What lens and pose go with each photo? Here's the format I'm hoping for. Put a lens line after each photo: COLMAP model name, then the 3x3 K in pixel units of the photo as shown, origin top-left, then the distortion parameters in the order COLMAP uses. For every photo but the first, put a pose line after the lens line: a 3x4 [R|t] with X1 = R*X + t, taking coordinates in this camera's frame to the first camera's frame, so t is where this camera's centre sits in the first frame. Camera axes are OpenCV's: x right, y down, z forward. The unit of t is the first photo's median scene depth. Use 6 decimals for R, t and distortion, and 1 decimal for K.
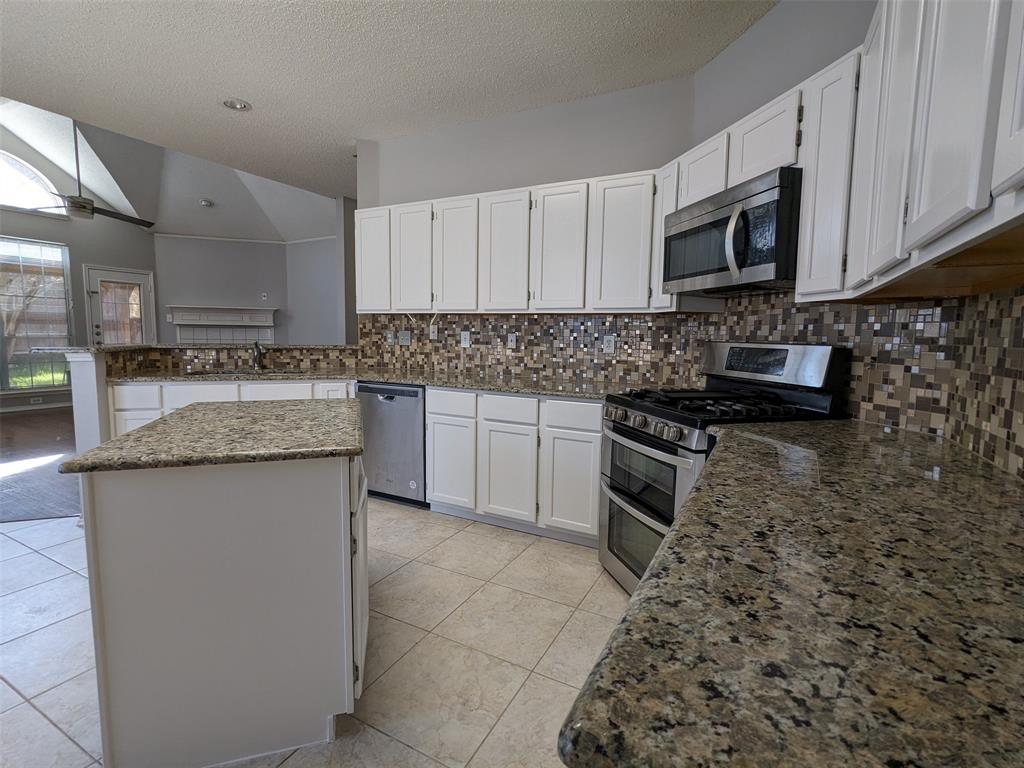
lens RADIAL K [[484.3, 0, 510.8], [0, 484.3, 381.3], [0, 0, 1]] dist [0.000457, 0.000269]
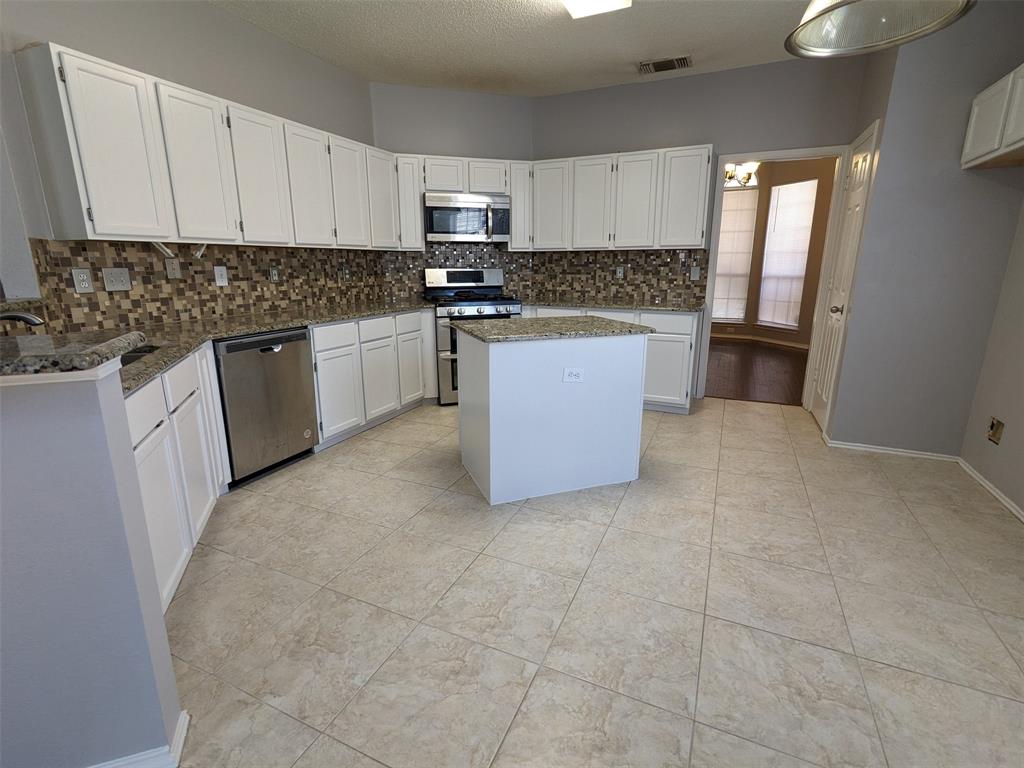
lens RADIAL K [[484.3, 0, 510.8], [0, 484.3, 381.3], [0, 0, 1]] dist [0.000457, 0.000269]
pose [[-0.058548, -0.255643, 0.964997, -0.955930], [0.098892, 0.960415, 0.260429, -0.078863], [-0.993374, 0.110678, -0.030949, 0.537049]]
